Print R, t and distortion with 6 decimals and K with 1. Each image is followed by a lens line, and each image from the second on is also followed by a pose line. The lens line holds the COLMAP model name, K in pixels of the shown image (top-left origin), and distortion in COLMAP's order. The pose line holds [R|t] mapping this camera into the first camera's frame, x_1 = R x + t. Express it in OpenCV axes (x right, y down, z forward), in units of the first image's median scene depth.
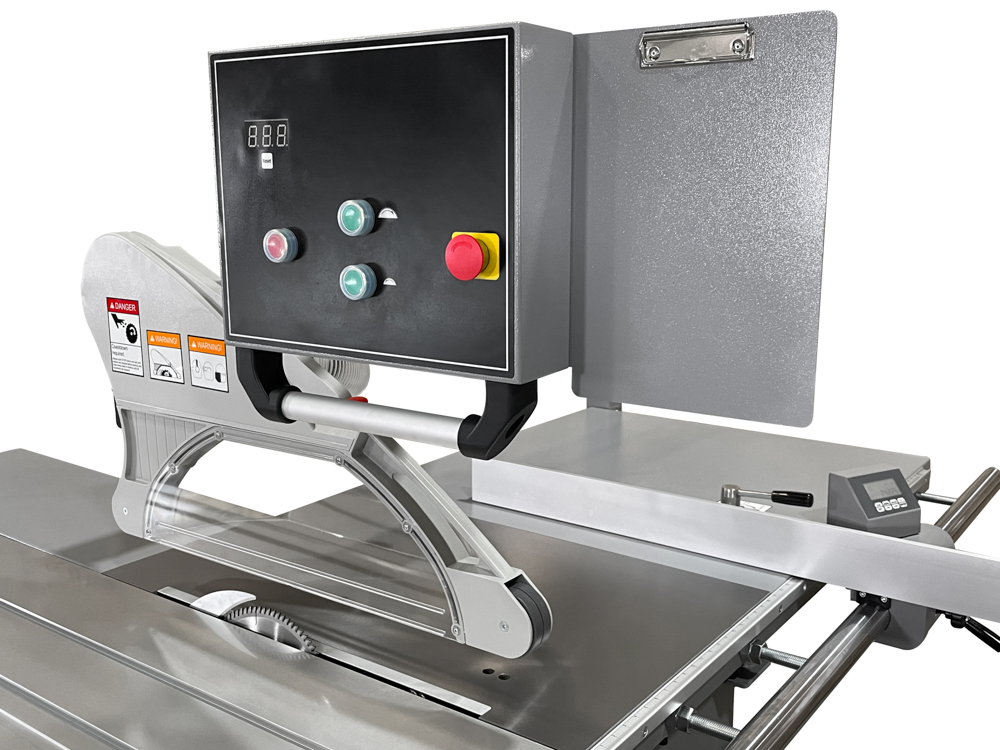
lens RADIAL K [[986.5, 0, 503.9], [0, 986.5, 371.9], [0, 0, 1]] dist [0.025373, 0.000000]
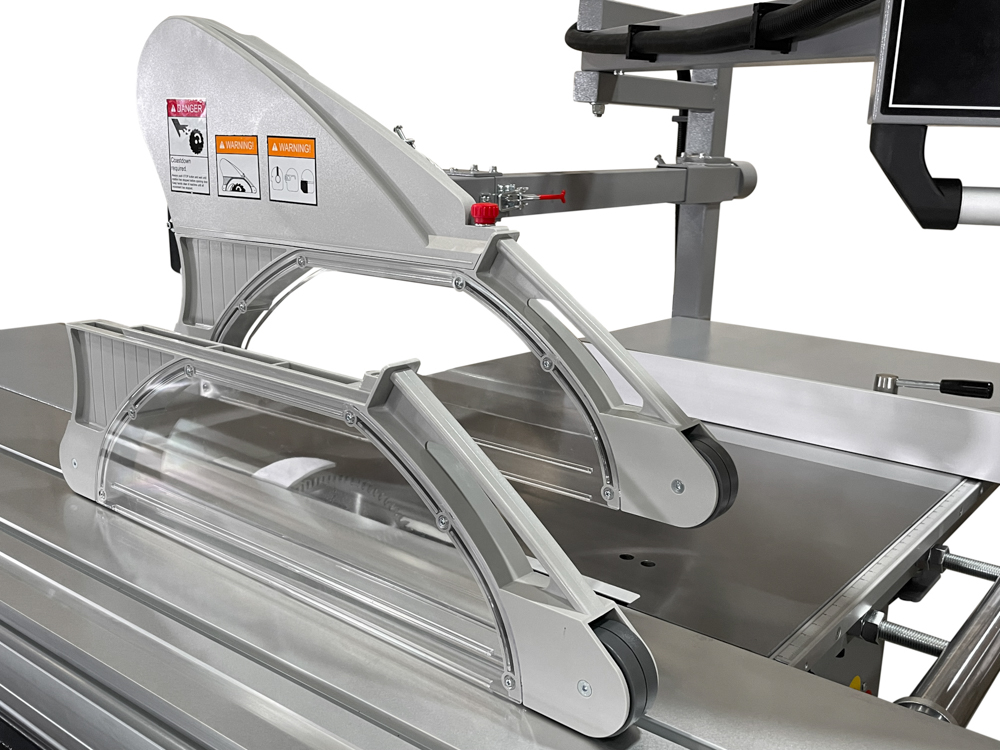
lens RADIAL K [[986.5, 0, 494.0], [0, 986.5, 378.3], [0, 0, 1]] dist [0.025373, 0.000000]
pose [[0.998642, 0.044574, -0.026957, -0.098193], [-0.043109, 0.997680, 0.052689, 0.106392], [0.029243, -0.051455, 0.998247, 0.173767]]
